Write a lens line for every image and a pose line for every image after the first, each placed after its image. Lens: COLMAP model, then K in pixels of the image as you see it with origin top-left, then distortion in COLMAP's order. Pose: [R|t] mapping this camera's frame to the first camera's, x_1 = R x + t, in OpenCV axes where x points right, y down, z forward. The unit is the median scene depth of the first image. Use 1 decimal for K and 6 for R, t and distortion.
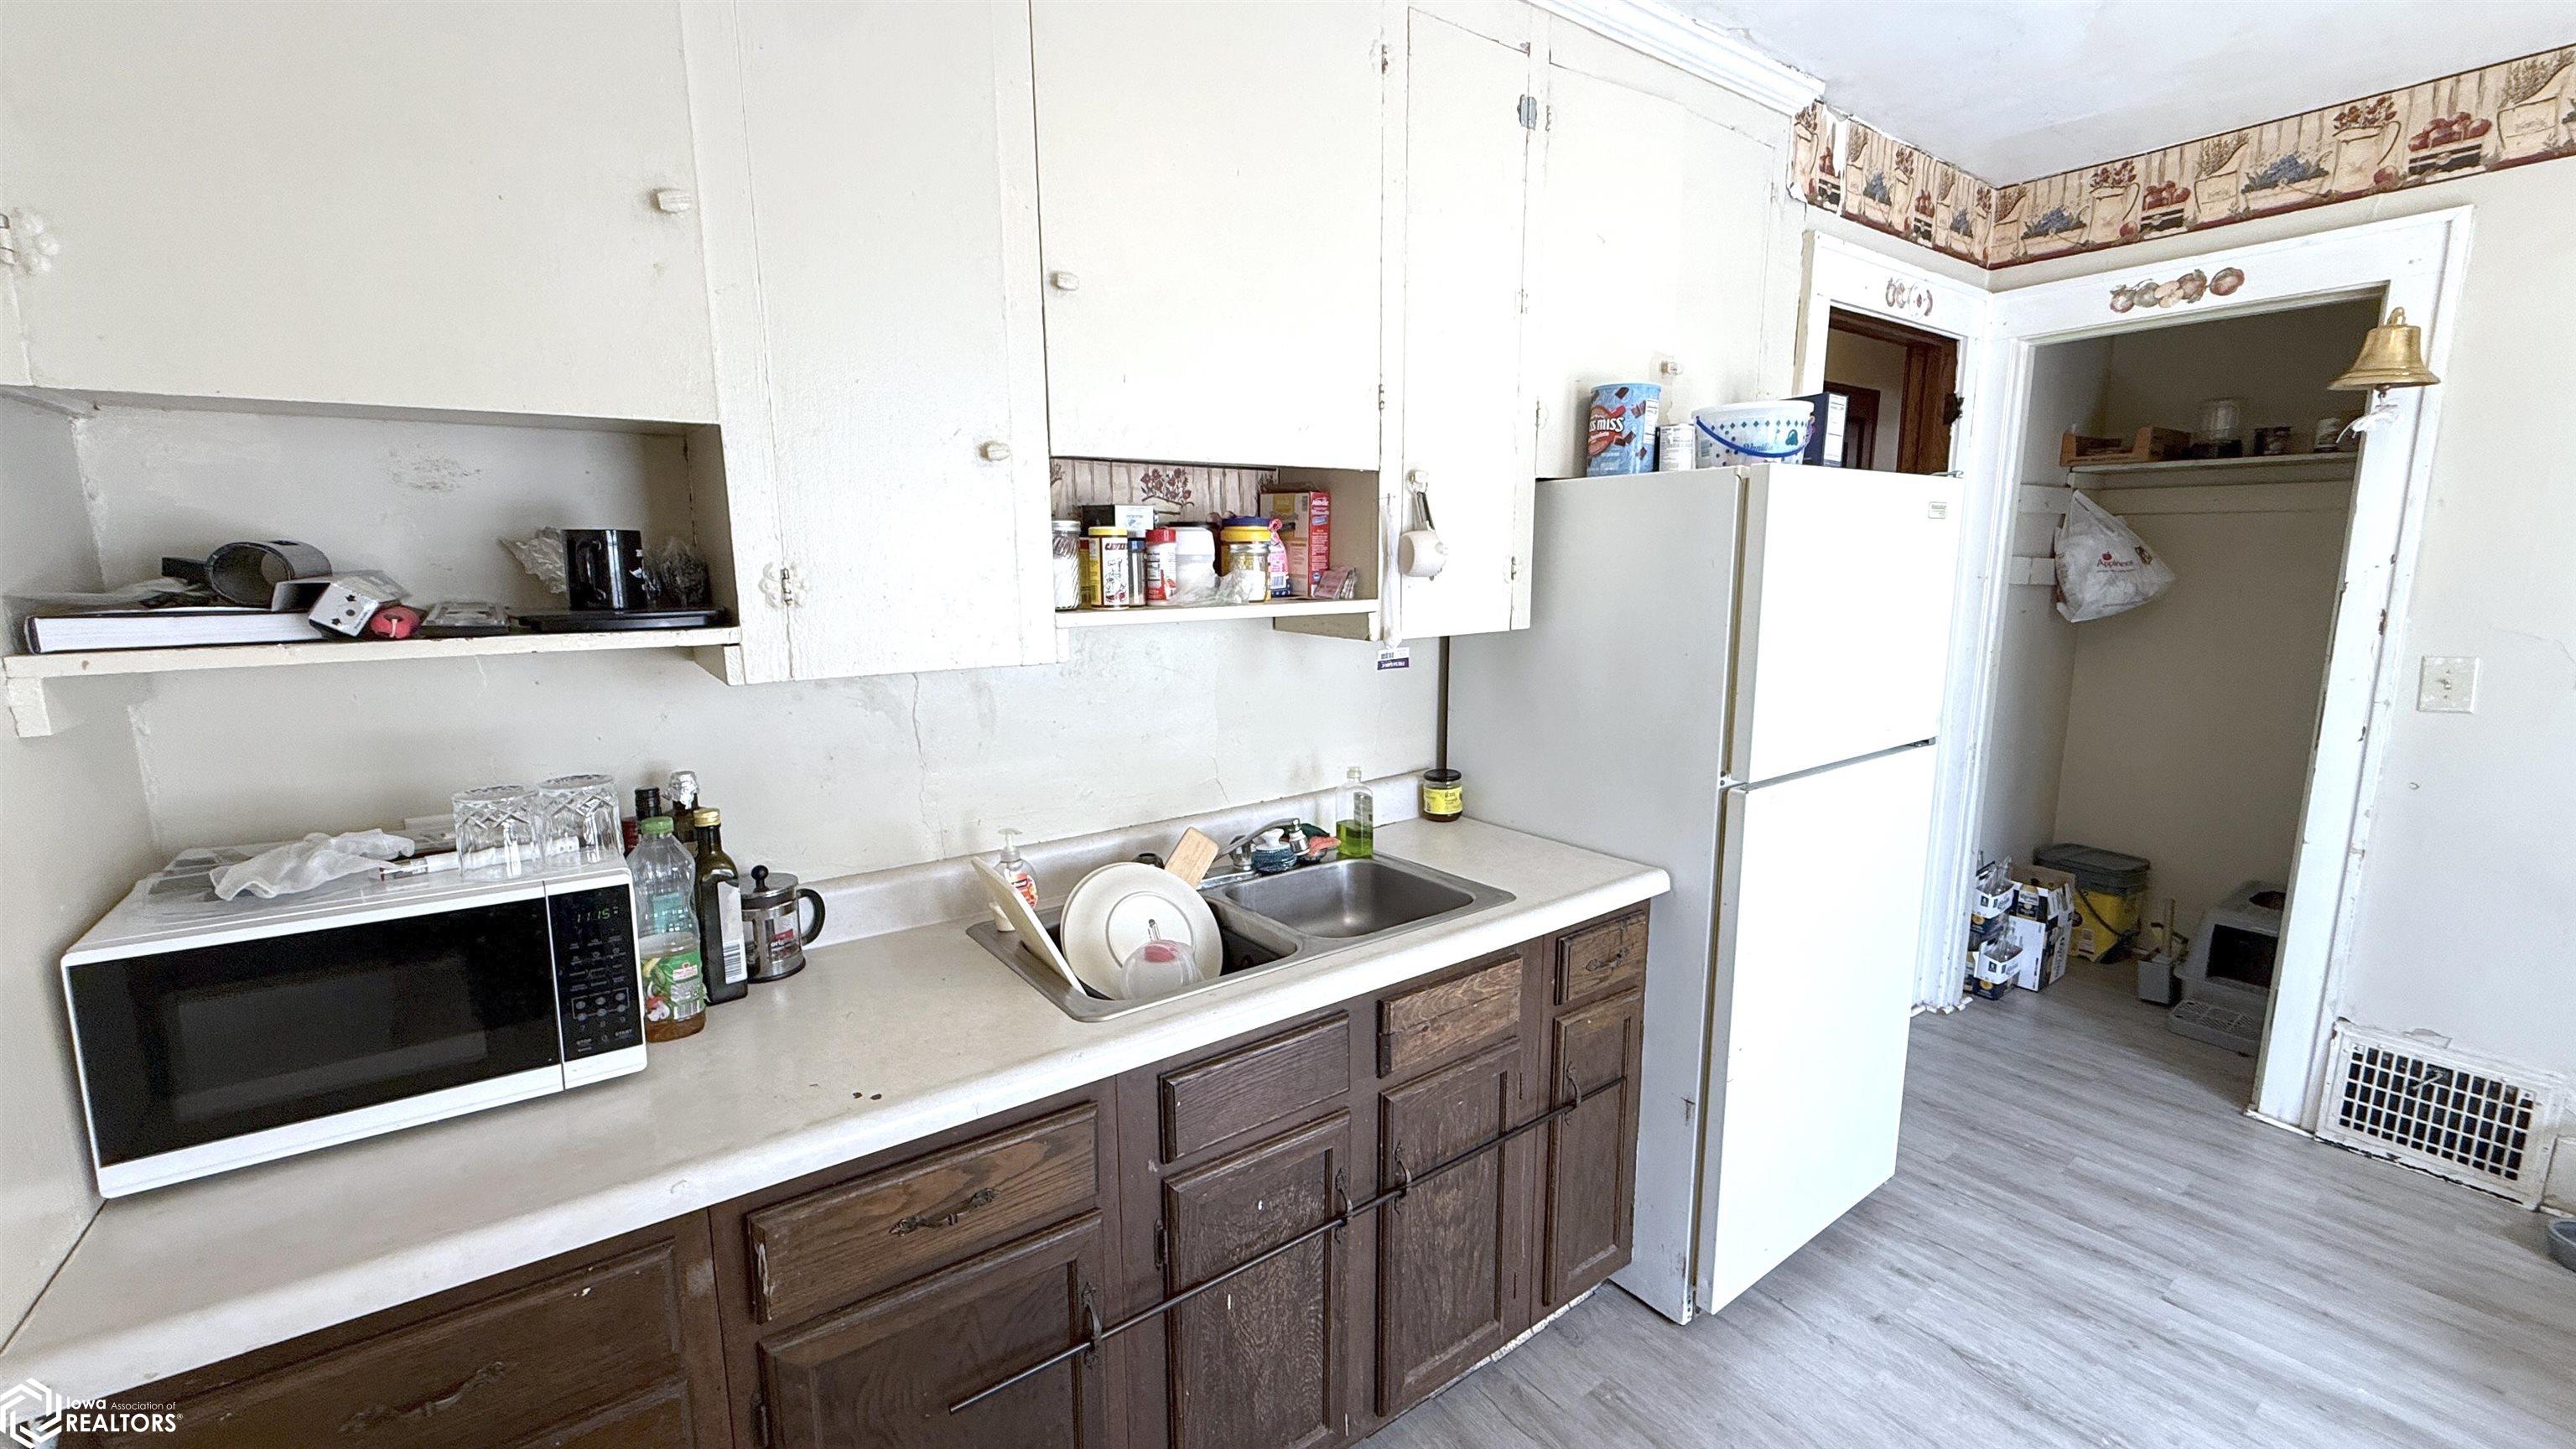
lens RADIAL K [[1025.8, 0, 1288.0], [0, 1025.8, 724.5], [0, 0, 1]] dist [-0.000922, -0.000050]
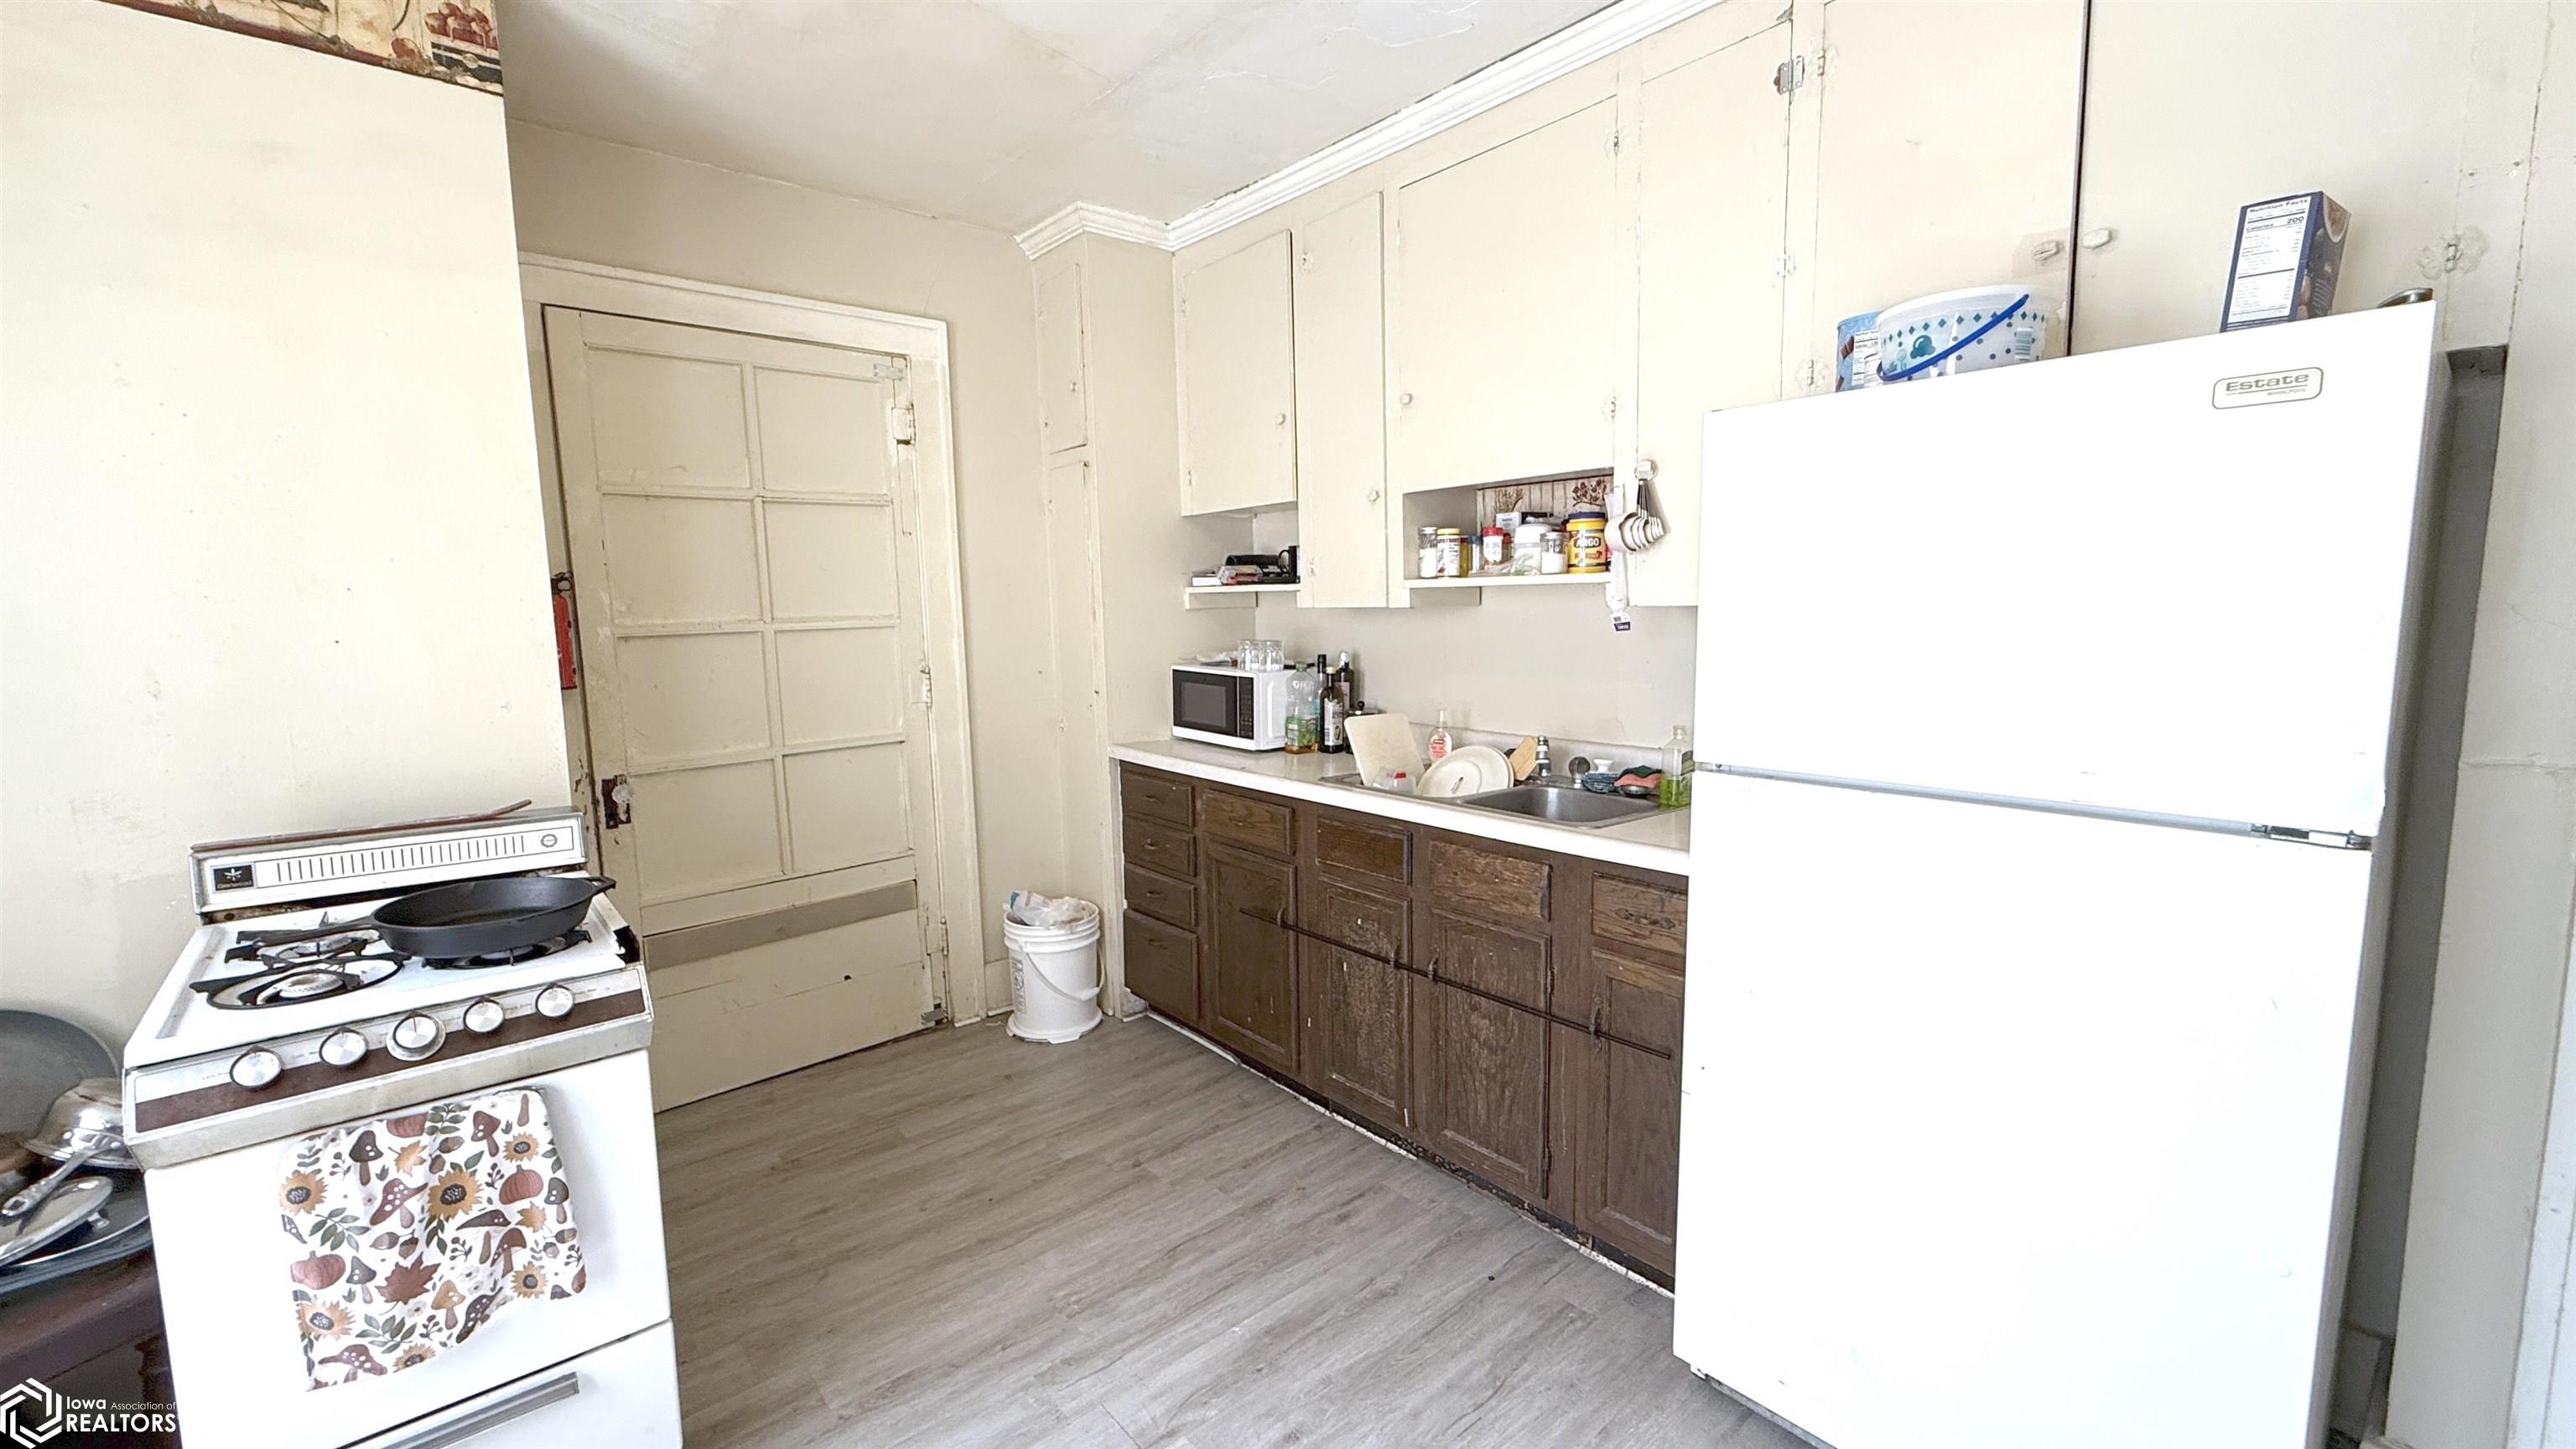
lens RADIAL K [[1025.8, 0, 1288.0], [0, 1025.8, 724.5], [0, 0, 1]] dist [-0.000922, -0.000050]
pose [[0.084283, 0.123634, -0.988742, 1.350049], [-0.148827, 0.982705, 0.110193, -0.022274], [0.985265, 0.137864, 0.101225, 0.551958]]
